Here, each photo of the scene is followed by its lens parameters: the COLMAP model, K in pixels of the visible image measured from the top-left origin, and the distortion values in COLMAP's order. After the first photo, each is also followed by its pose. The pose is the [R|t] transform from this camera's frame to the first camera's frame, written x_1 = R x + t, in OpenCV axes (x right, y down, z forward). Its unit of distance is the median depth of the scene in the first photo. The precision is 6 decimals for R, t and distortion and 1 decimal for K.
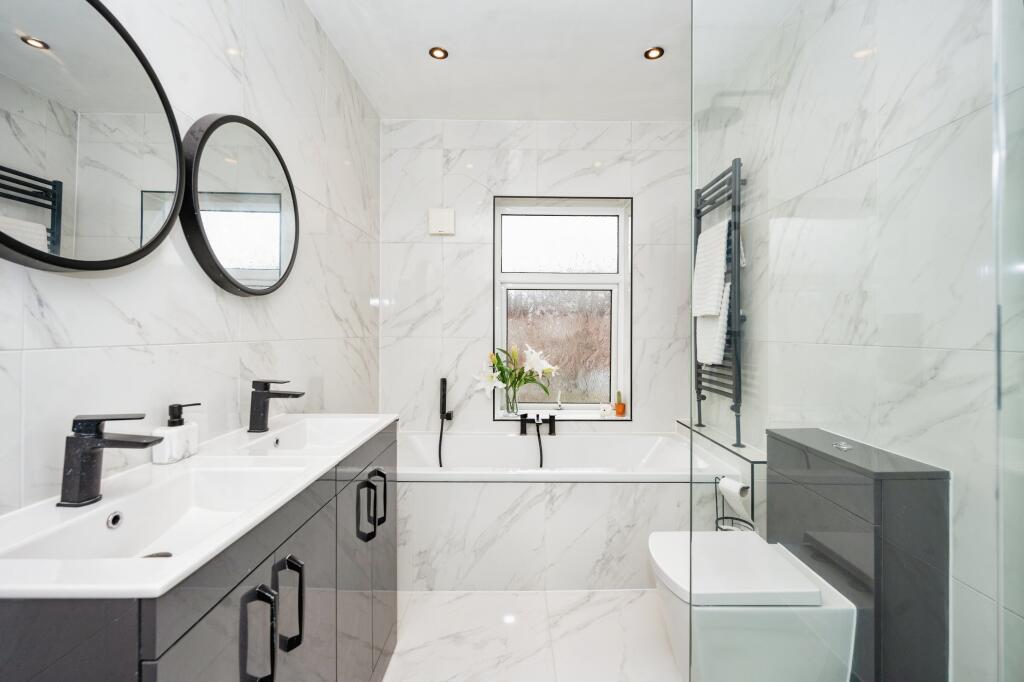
lens RADIAL K [[424.4, 0, 512.5], [0, 424.4, 337.7], [0, 0, 1]] dist [0.001034, -0.000549]
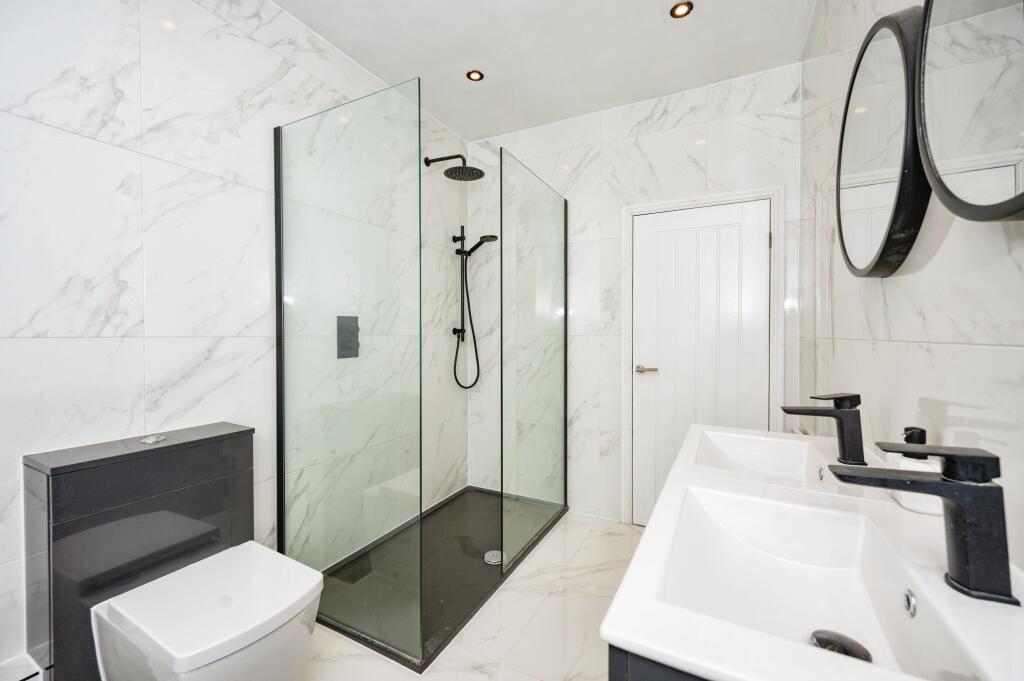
lens RADIAL K [[412.6, 0, 511.4], [0, 412.6, 336.0], [0, 0, 1]] dist [-0.000051, -0.000010]
pose [[-0.891865, -0.003643, 0.452287, -0.380366], [0.006809, 0.999746, 0.021481, 0.001649], [-0.452251, 0.022238, -0.891614, 1.460016]]
